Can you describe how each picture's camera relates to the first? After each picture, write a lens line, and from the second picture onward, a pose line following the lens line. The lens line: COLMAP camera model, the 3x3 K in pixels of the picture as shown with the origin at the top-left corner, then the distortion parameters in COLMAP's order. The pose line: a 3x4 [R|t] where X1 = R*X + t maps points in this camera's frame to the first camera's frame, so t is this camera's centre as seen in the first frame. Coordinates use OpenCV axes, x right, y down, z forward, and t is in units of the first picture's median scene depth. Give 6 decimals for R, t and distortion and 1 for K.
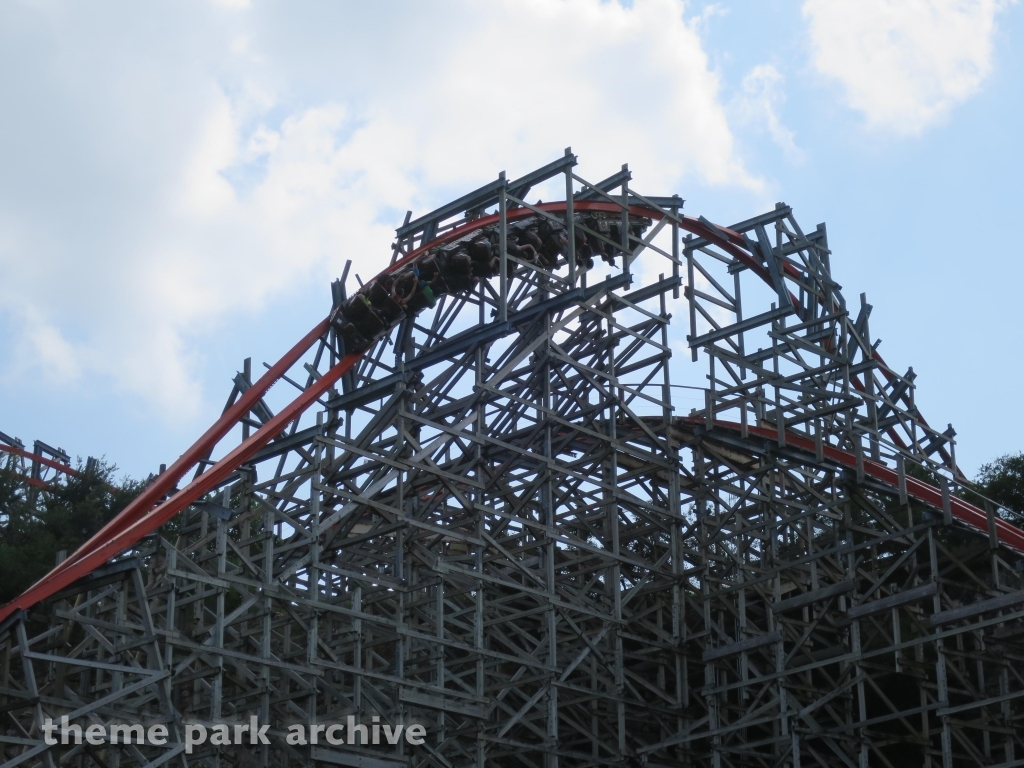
lens RADIAL K [[1948.7, 0, 512.0], [0, 1948.7, 384.0], [0, 0, 1]] dist [-0.254288, -0.036842]
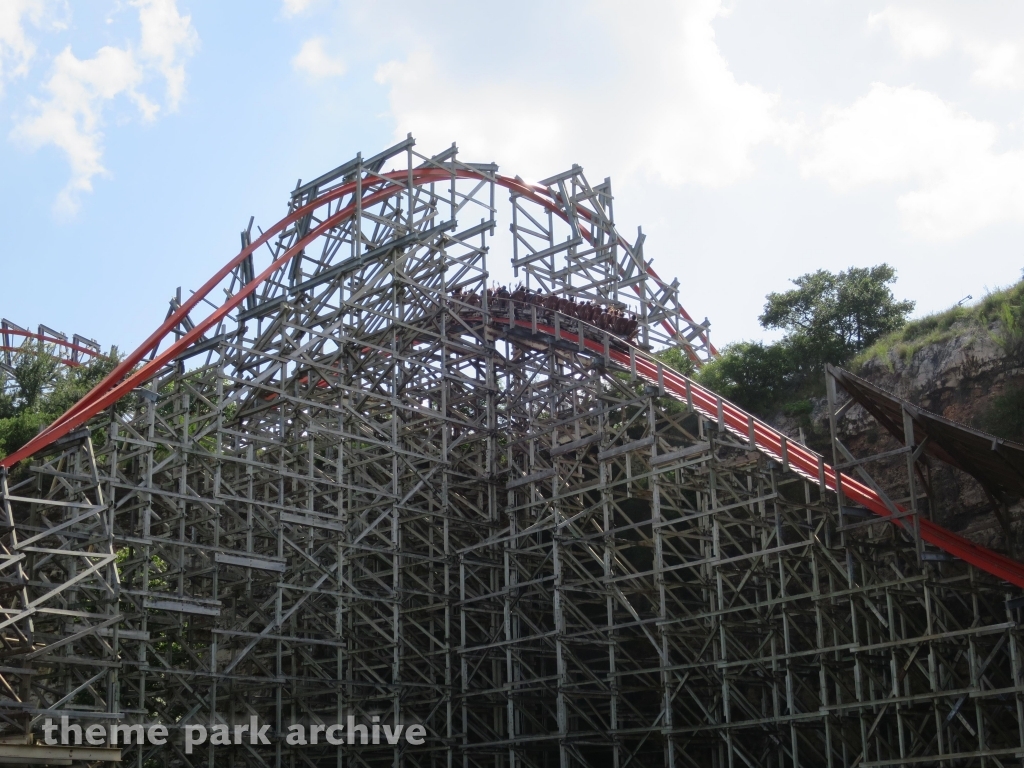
lens RADIAL K [[1449.2, 0, 512.0], [0, 1449.2, 384.0], [0, 0, 1]] dist [-0.144719, -0.005428]
pose [[0.999721, -0.014006, 0.018999, 0.081194], [0.012469, 0.996820, 0.078706, -0.019844], [-0.020041, -0.078447, 0.996717, -0.073574]]
